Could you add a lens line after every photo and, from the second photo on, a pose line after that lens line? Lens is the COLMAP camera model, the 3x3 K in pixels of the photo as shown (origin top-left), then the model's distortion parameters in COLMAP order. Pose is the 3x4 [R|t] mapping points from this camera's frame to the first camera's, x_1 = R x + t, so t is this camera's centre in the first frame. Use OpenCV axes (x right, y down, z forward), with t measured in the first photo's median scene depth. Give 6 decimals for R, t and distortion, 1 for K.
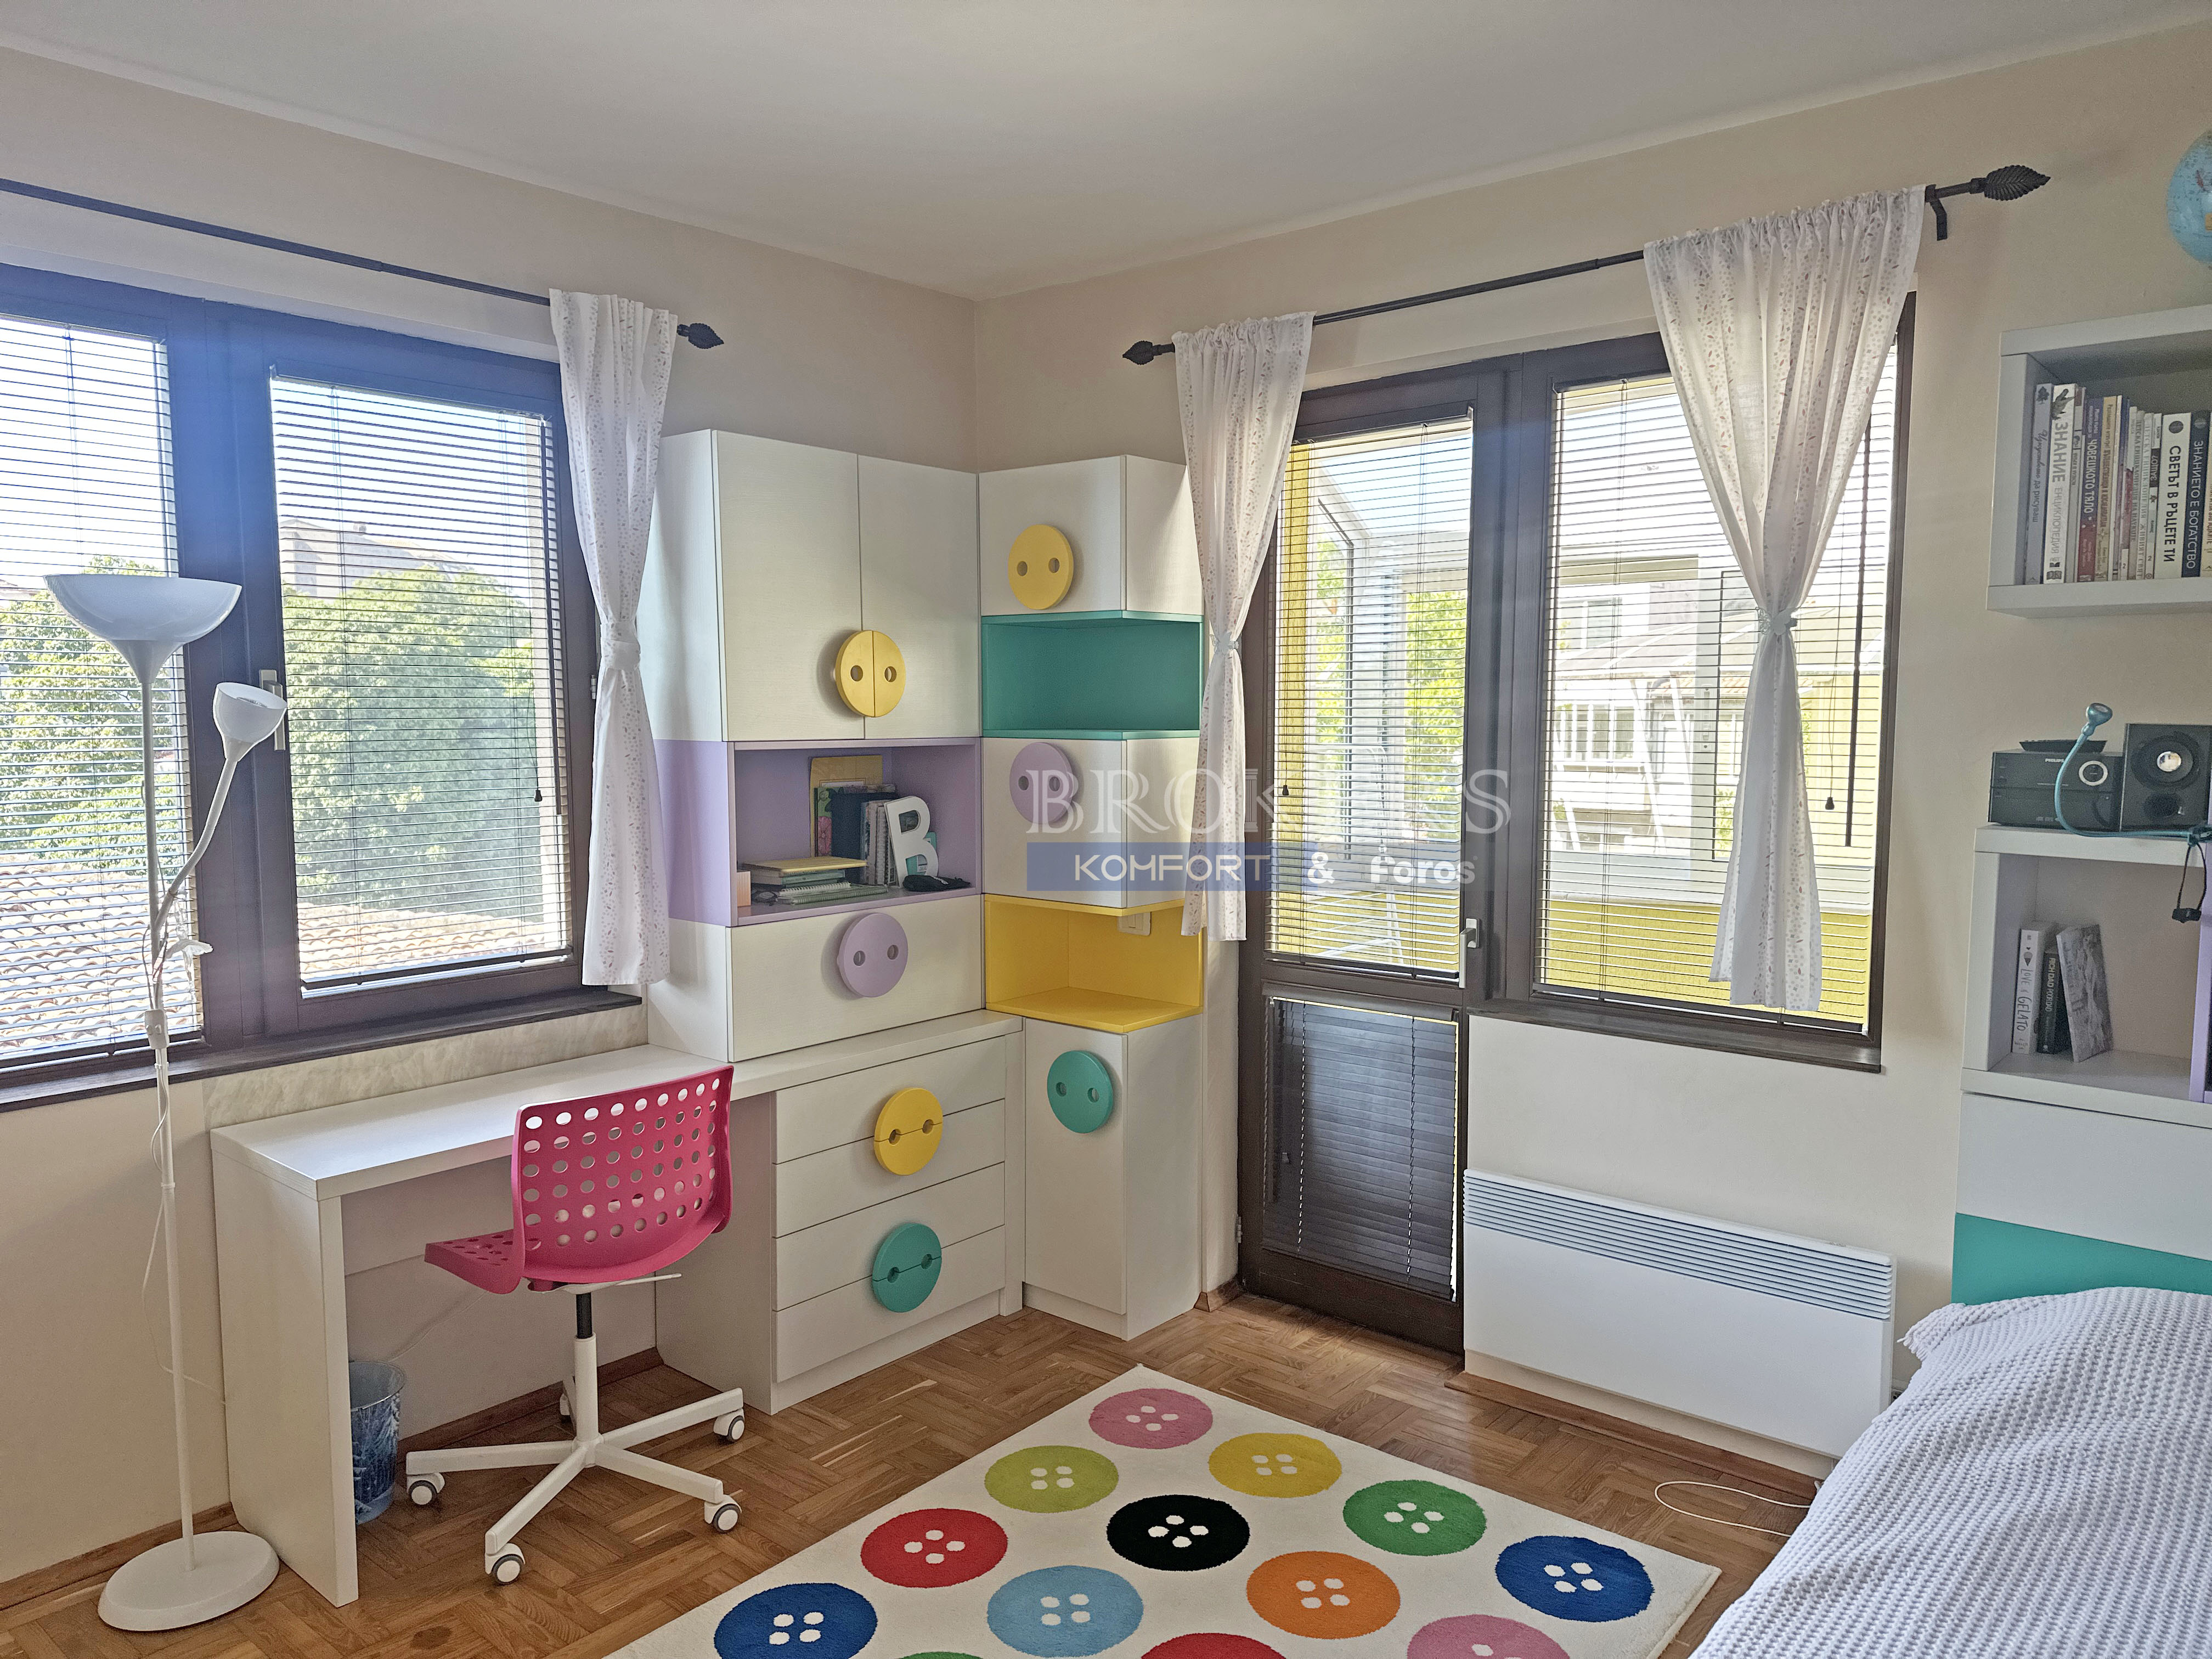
lens RADIAL K [[1560.8, 0, 1111.9], [0, 1560.8, 837.2], [0, 0, 1]] dist [0.106893, -0.178225]
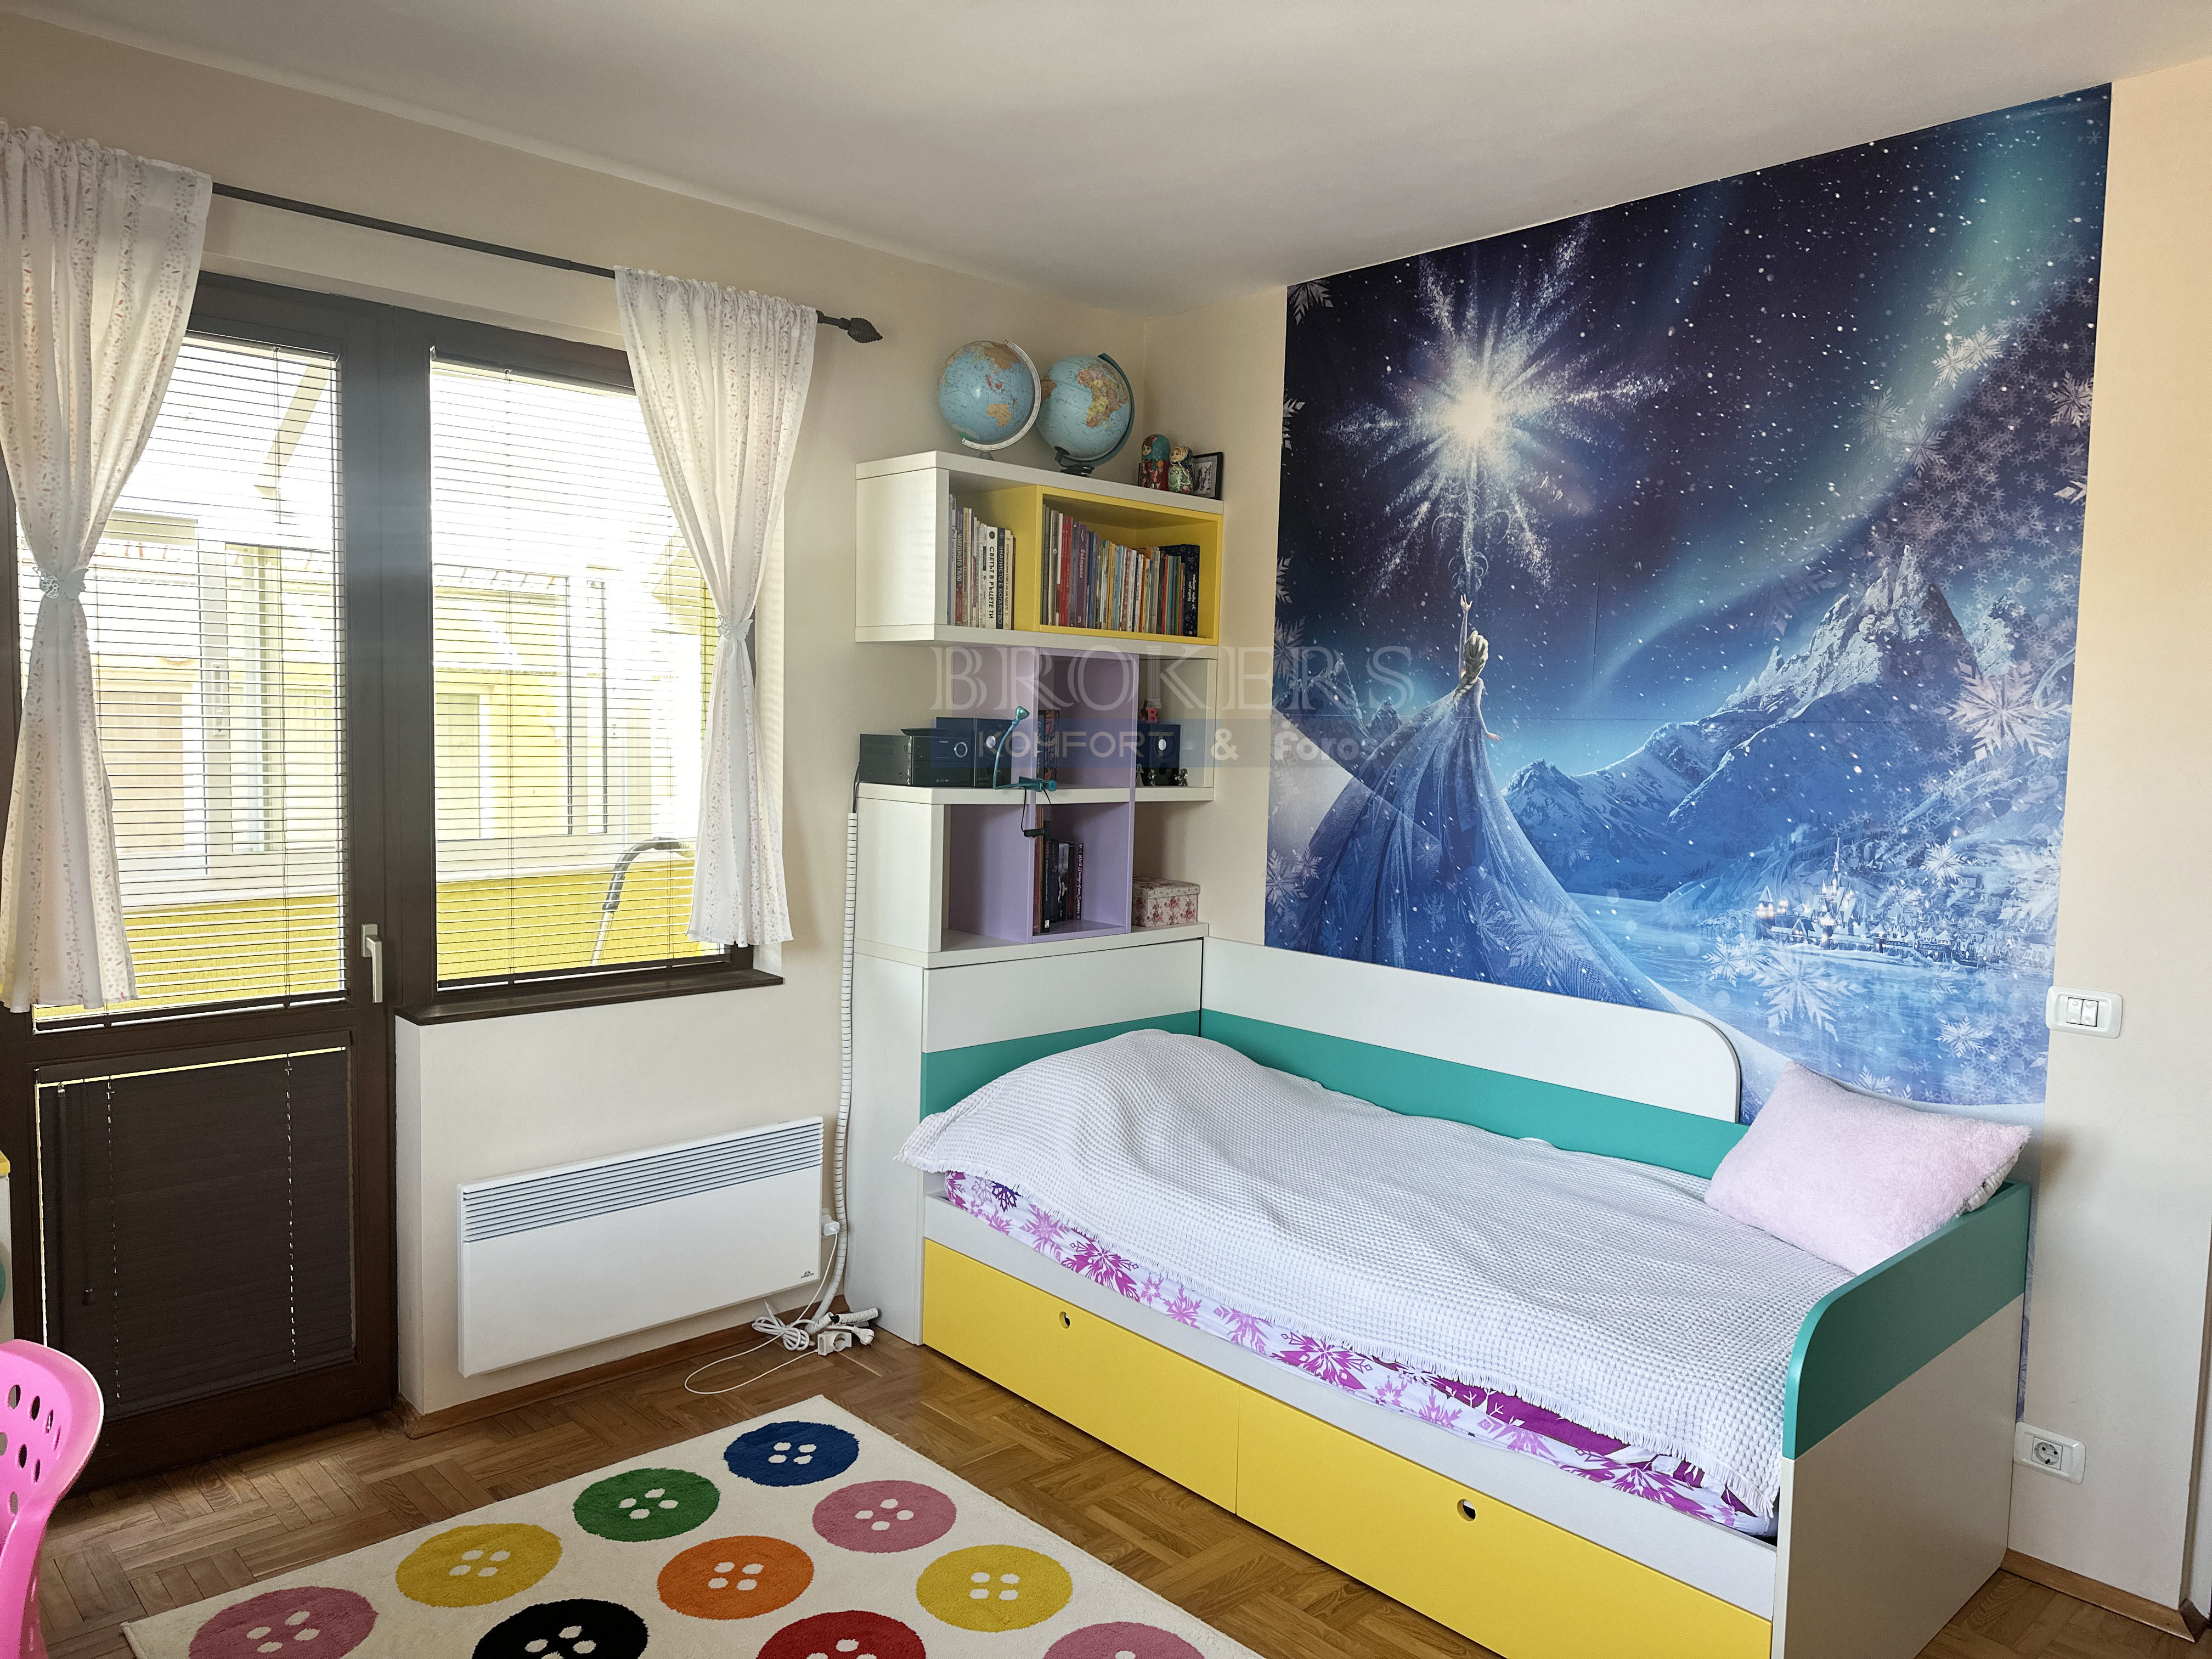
lens RADIAL K [[1560.8, 0, 1111.9], [0, 1560.8, 837.2], [0, 0, 1]] dist [0.106893, -0.178225]
pose [[0.098188, -0.069342, 0.992749, -0.720586], [0.051871, 0.996570, 0.064478, -0.038779], [-0.993815, 0.045164, 0.101448, 0.568292]]
